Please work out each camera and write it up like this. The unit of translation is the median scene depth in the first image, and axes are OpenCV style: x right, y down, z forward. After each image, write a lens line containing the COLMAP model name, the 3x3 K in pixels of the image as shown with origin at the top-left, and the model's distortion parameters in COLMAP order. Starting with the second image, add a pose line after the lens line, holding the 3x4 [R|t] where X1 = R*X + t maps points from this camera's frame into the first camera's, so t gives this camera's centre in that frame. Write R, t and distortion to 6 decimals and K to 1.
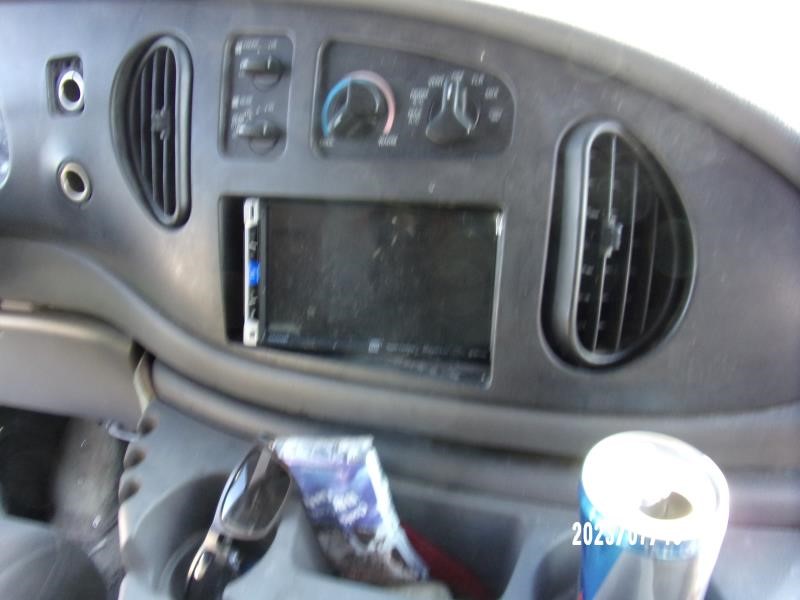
lens RADIAL K [[575.1, 0, 385.8], [0, 575.1, 299.5], [0, 0, 1]] dist [-0.025122, 0.003471]
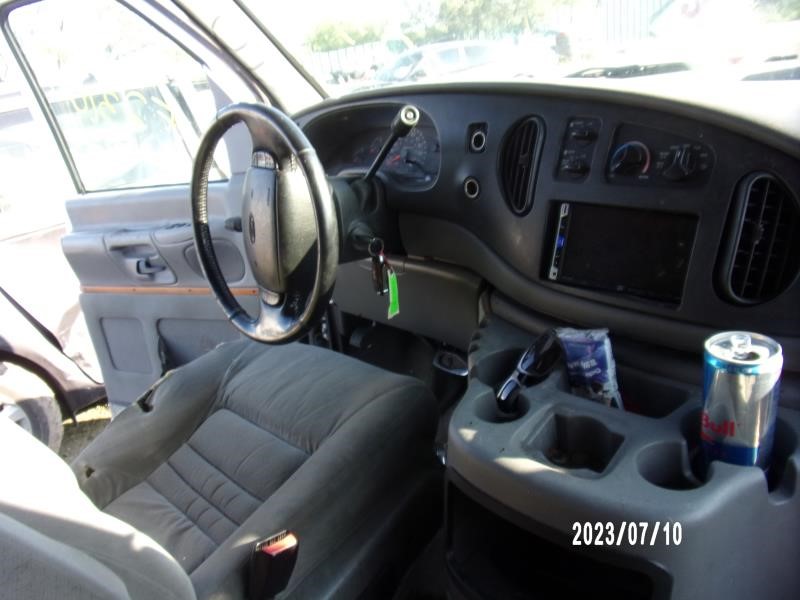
lens RADIAL K [[575.1, 0, 385.8], [0, 575.1, 299.5], [0, 0, 1]] dist [-0.025122, 0.003471]
pose [[0.868785, 0.150498, -0.471766, 0.195350], [-0.168424, 0.985705, 0.004287, 0.236550], [0.465667, 0.075732, 0.881714, -0.942199]]
